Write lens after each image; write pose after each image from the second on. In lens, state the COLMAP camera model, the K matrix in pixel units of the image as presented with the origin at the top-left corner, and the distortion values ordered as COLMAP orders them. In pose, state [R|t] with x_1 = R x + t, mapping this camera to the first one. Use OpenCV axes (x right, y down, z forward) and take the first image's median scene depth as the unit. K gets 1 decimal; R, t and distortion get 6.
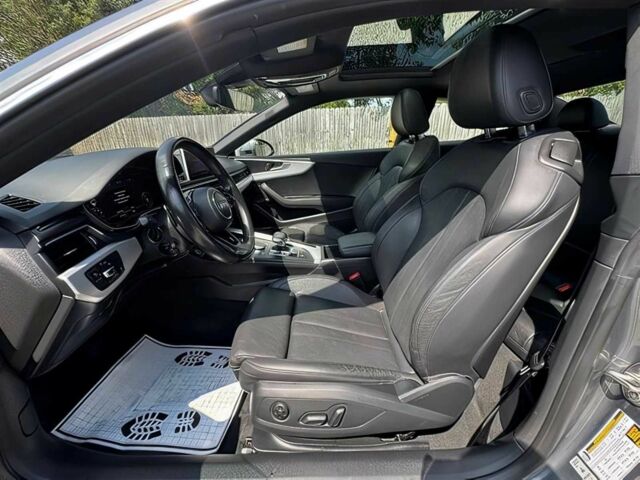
lens RADIAL K [[275.3, 0, 320.0], [0, 275.3, 240.0], [0, 0, 1]] dist [-0.001172, 0.000726]
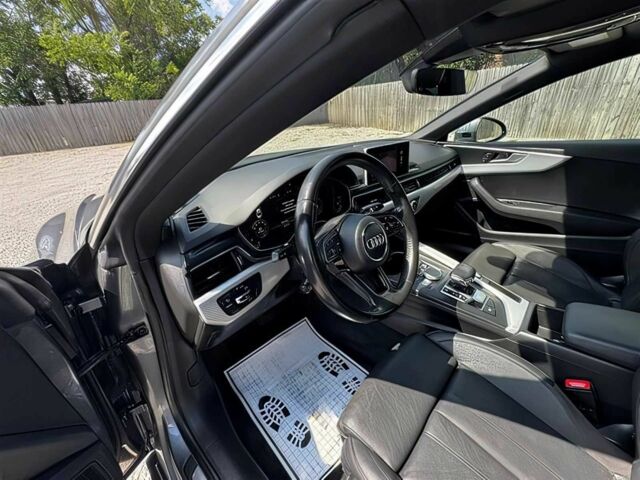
lens RADIAL K [[275.3, 0, 320.0], [0, 275.3, 240.0], [0, 0, 1]] dist [-0.001172, 0.000726]
pose [[0.732630, 0.267857, -0.625705, 0.007940], [-0.192122, 0.963307, 0.187427, -0.164998], [0.652949, -0.017103, 0.757209, 0.213842]]
